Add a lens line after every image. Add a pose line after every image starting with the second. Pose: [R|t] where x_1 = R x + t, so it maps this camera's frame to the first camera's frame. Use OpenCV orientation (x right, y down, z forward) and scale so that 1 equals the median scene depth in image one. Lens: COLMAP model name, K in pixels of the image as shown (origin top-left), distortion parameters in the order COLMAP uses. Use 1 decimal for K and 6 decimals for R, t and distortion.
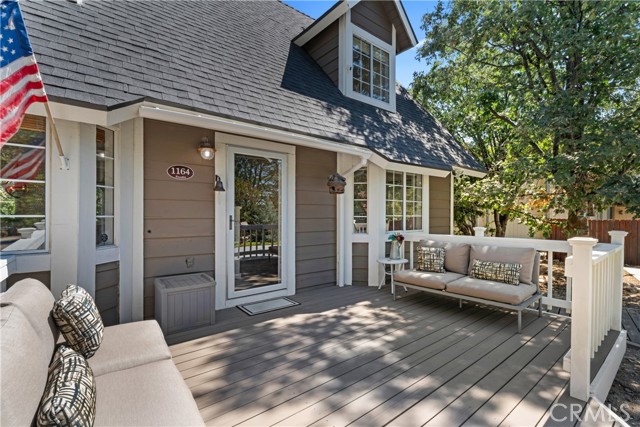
lens RADIAL K [[295.9, 0, 320.0], [0, 295.9, 213.5], [0, 0, 1]] dist [-0.001033, -0.000033]
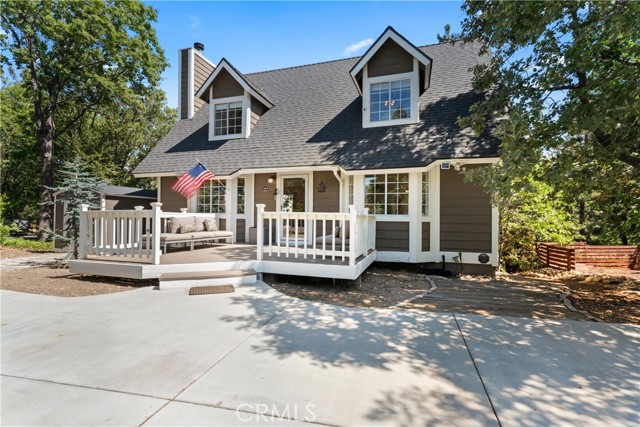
lens RADIAL K [[295.9, 0, 320.0], [0, 295.9, 213.5], [0, 0, 1]] dist [-0.001033, -0.000033]
pose [[0.539965, 0.000160, -0.841688, 1.269419], [-0.007613, 0.999960, -0.004694, 0.057158], [0.841653, 0.008942, 0.539944, -0.010305]]
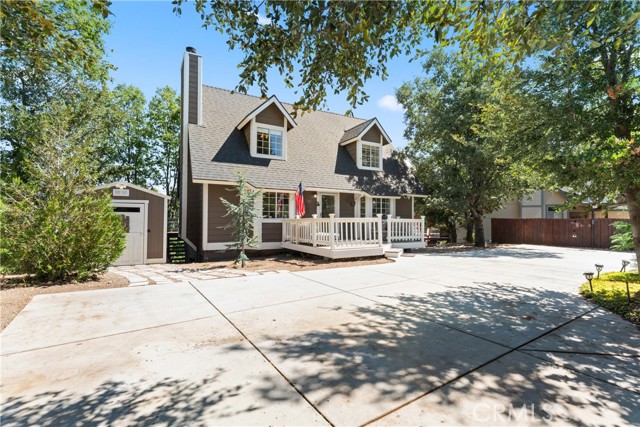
lens RADIAL K [[297.4, 0, 320.0], [0, 297.4, 213.5], [0, 0, 1]] dist [-0.001127, -0.000897]
pose [[0.987829, 0.005245, -0.155453, 0.157044], [-0.007384, 0.999886, -0.013183, 0.040338], [0.155366, 0.014170, 0.987755, -1.682057]]
